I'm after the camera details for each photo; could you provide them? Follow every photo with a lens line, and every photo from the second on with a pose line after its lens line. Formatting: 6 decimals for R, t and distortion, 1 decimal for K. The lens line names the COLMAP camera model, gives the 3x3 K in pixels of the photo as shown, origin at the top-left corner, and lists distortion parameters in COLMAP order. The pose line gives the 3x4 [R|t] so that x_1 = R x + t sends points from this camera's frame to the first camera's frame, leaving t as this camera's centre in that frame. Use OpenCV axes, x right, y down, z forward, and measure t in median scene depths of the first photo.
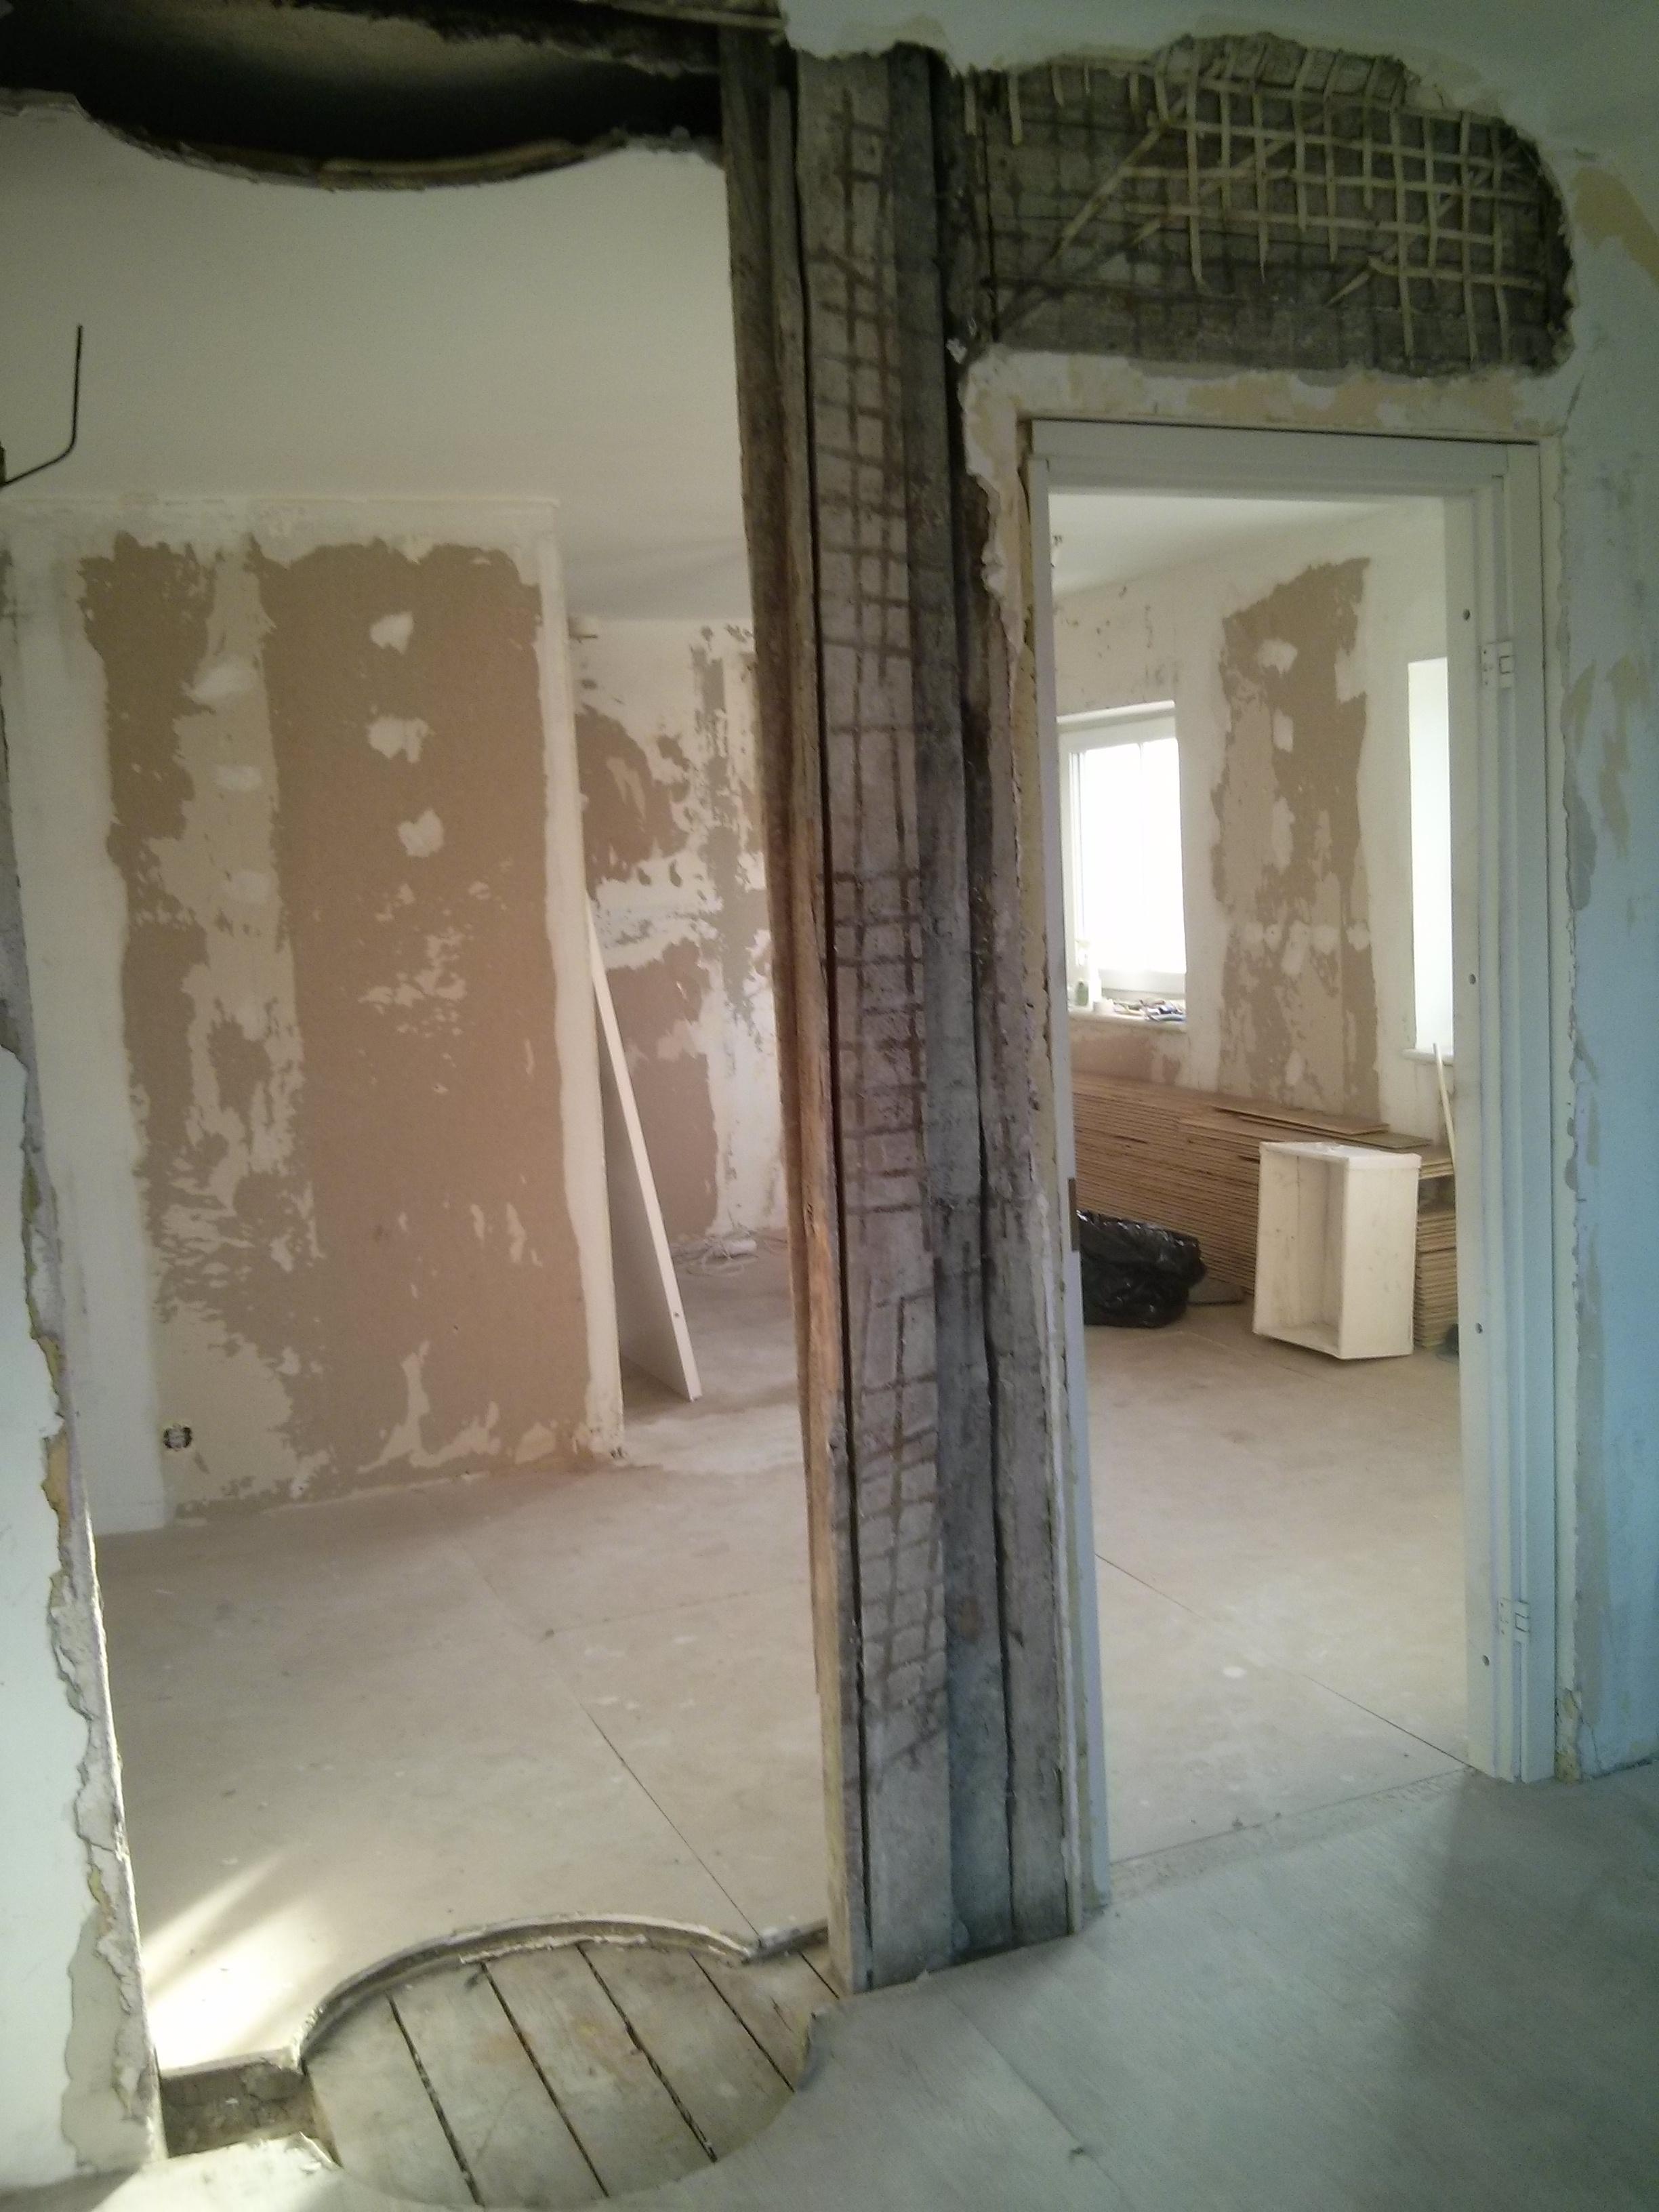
lens RADIAL K [[2118.3, 0, 813.9], [0, 2118.3, 1111.9], [0, 0, 1]] dist [0.082147, 0.000000]
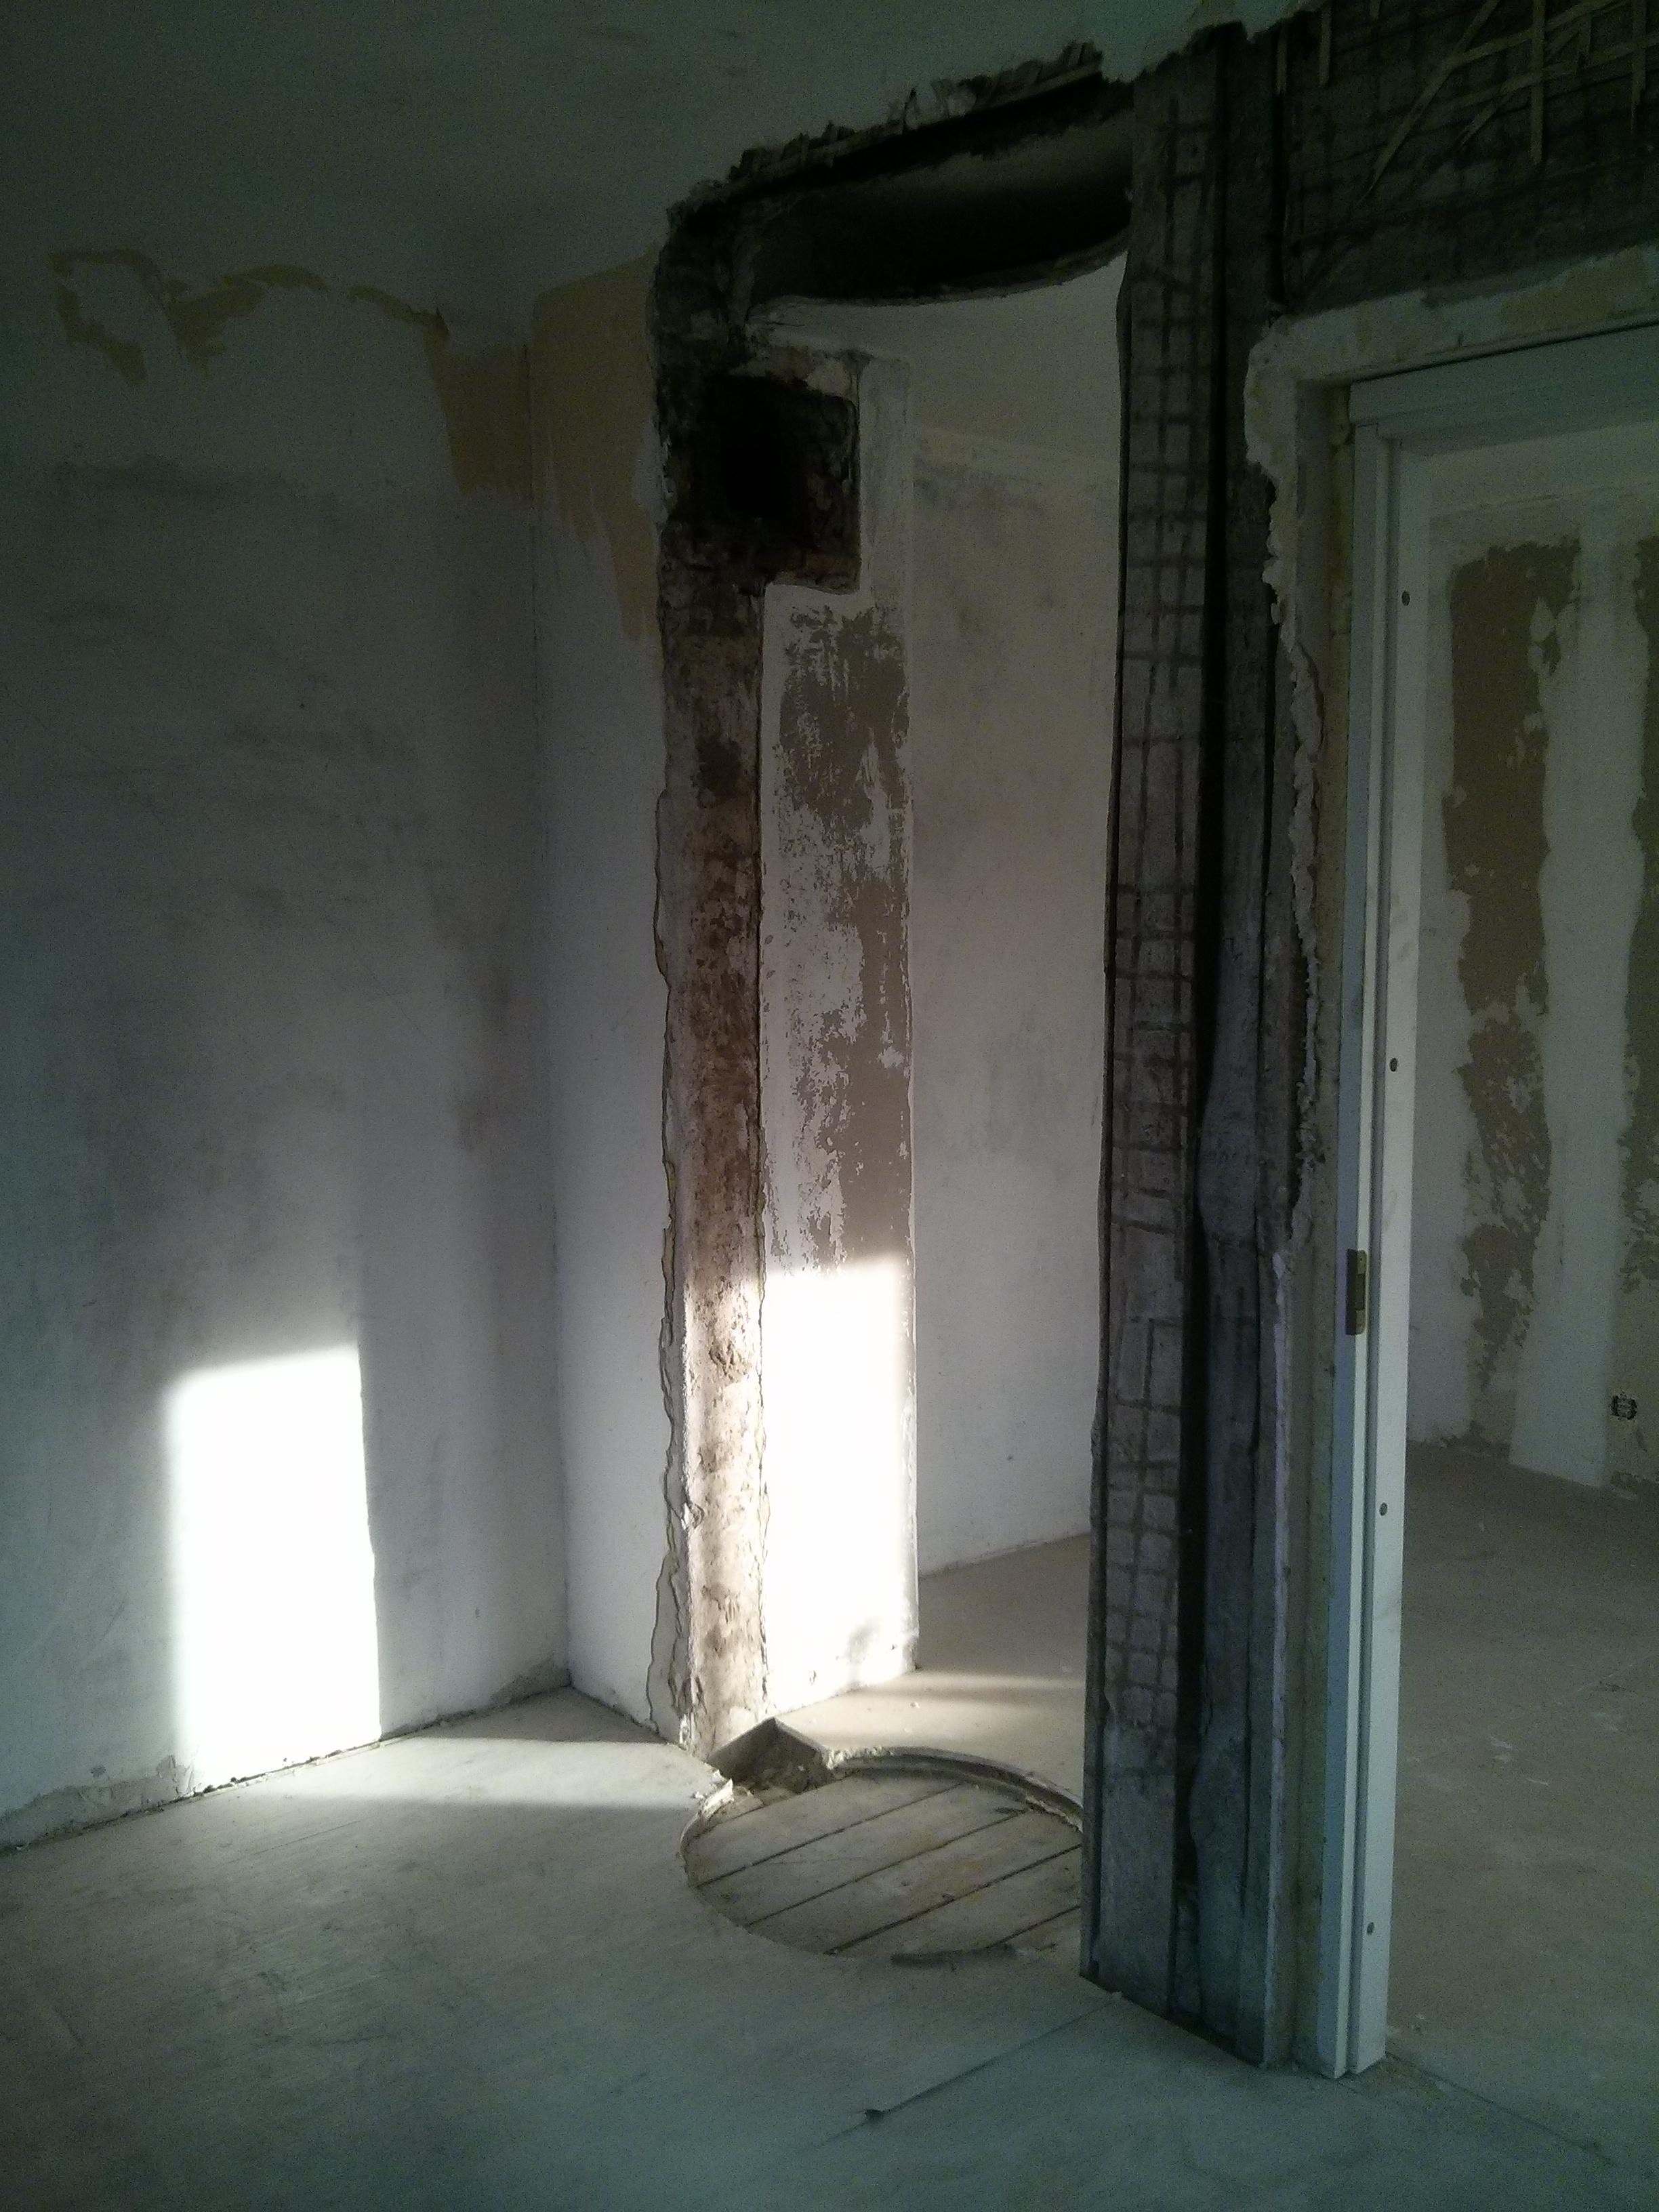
lens RADIAL K [[2118.3, 0, 810.2], [0, 2118.3, 1094.8], [0, 0, 1]] dist [0.082147, 0.000000]
pose [[0.307272, 0.153088, -0.939227, 0.915791], [-0.129418, 0.984528, 0.118132, -0.112217], [0.942780, 0.085254, 0.322330, 0.532728]]
